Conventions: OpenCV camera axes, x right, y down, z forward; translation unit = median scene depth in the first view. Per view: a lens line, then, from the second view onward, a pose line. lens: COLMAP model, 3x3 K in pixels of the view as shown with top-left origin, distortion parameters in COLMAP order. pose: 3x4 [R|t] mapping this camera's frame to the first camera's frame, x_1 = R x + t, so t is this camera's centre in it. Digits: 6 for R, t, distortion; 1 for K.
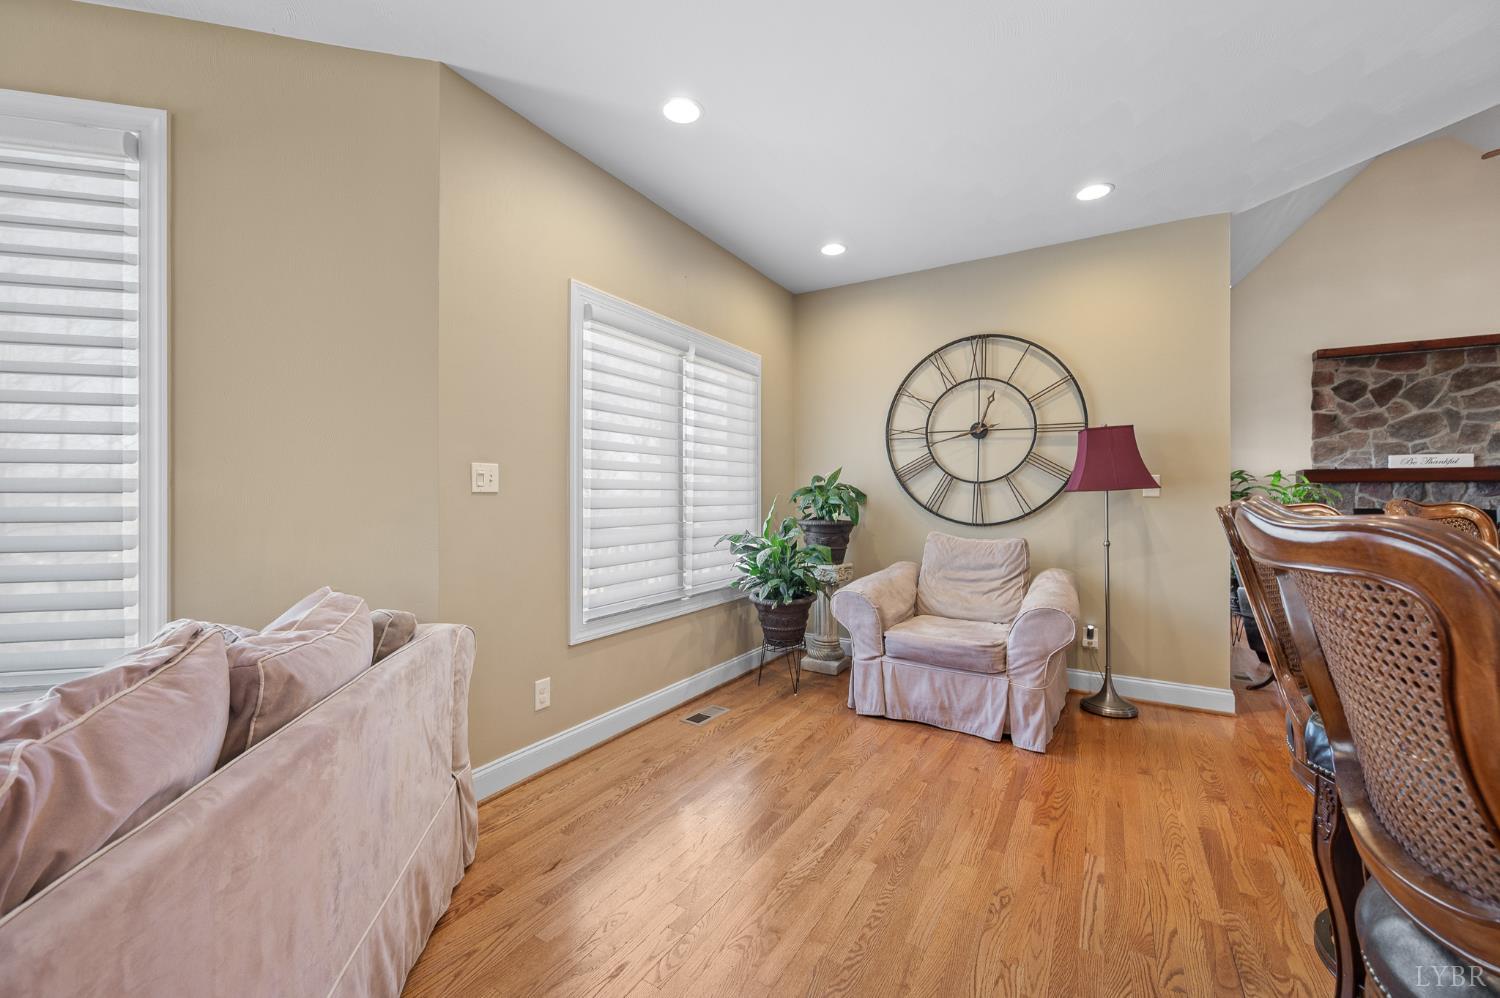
lens RADIAL K [[597.7, 0, 750.0], [0, 597.7, 499.0], [0, 0, 1]] dist [-0.001032, -0.000072]
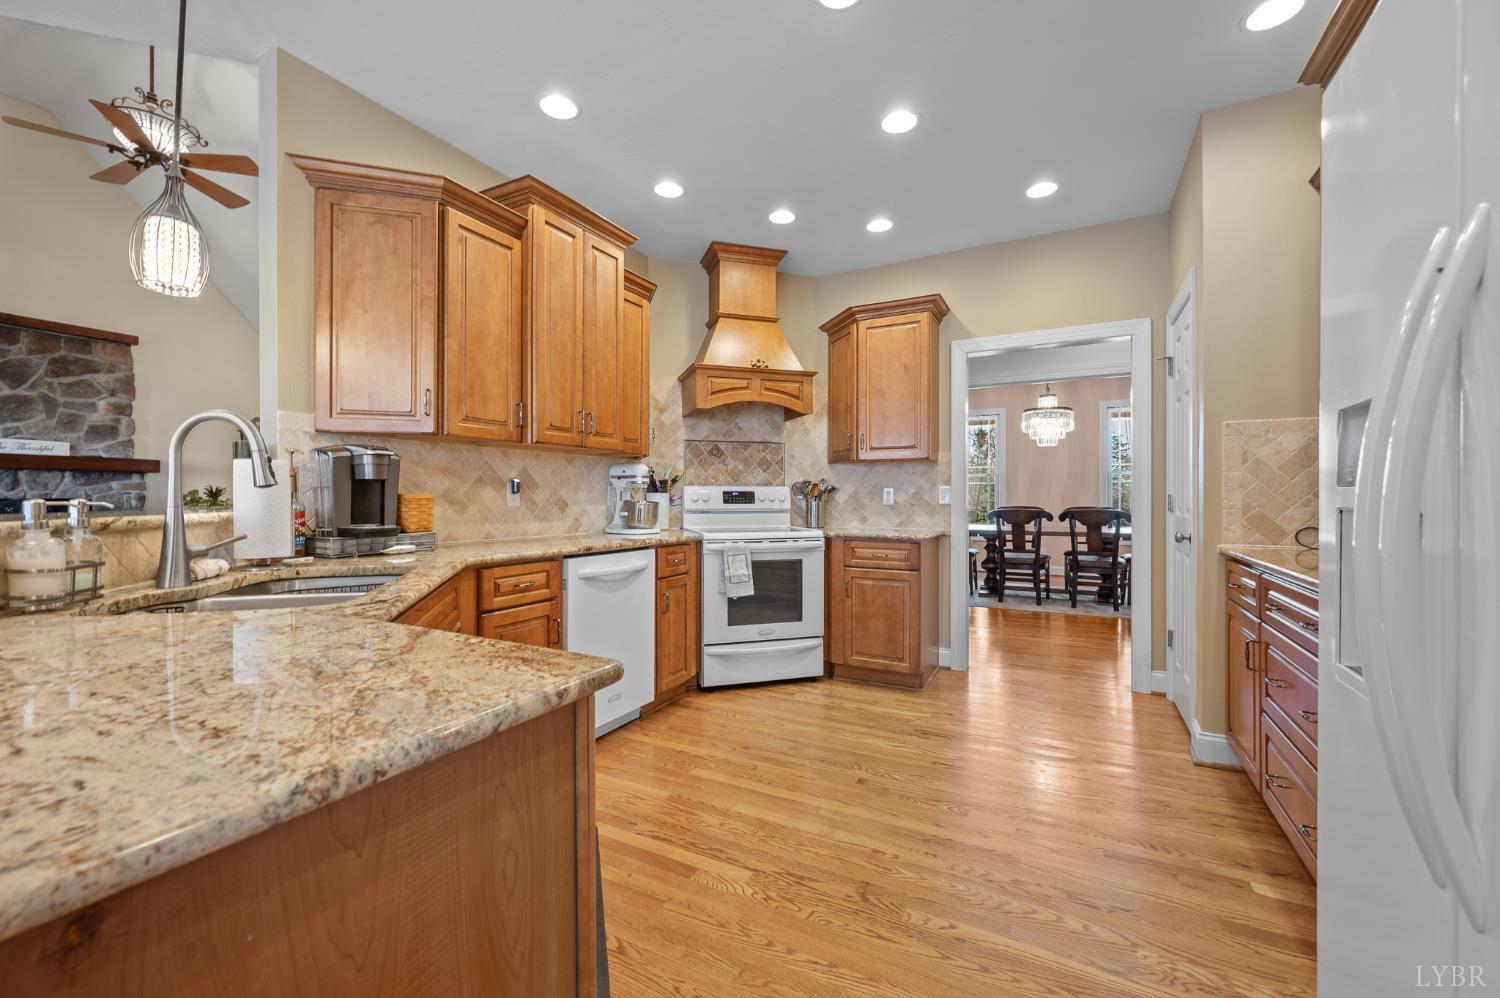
lens RADIAL K [[597.7, 0, 750.0], [0, 597.7, 499.0], [0, 0, 1]] dist [-0.001032, -0.000072]
pose [[-0.041903, -0.004798, 0.999110, 0.170590], [0.001432, 0.999987, 0.004862, 0.014610], [-0.999121, 0.001634, -0.041896, -0.090977]]
